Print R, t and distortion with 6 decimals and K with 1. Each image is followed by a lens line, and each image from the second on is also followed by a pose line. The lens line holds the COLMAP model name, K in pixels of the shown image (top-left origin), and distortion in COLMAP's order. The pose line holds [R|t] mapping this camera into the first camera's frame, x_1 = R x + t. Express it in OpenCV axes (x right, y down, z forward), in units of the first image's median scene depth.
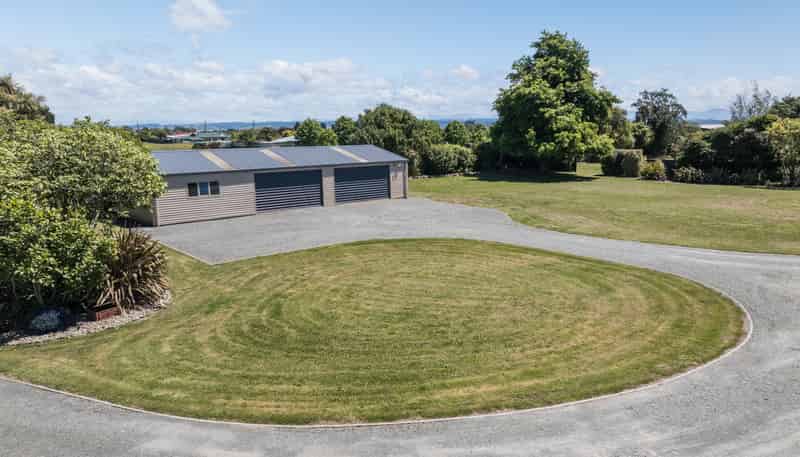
lens RADIAL K [[591.9, 0, 402.6], [0, 591.9, 230.7], [0, 0, 1]] dist [-0.041554, 0.078170]
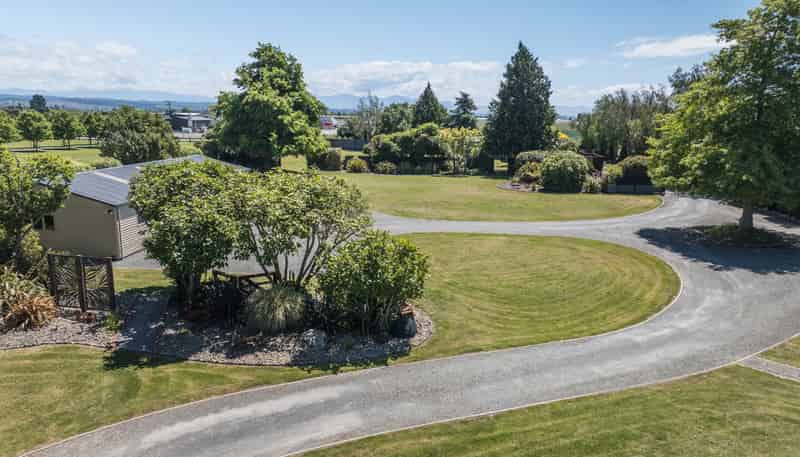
lens RADIAL K [[591.9, 0, 402.6], [0, 591.9, 230.7], [0, 0, 1]] dist [-0.041554, 0.078170]
pose [[0.744509, -0.108256, 0.658777, -0.360722], [0.087804, 0.994072, 0.064123, -0.036238], [-0.661814, 0.010103, 0.749600, -0.011449]]
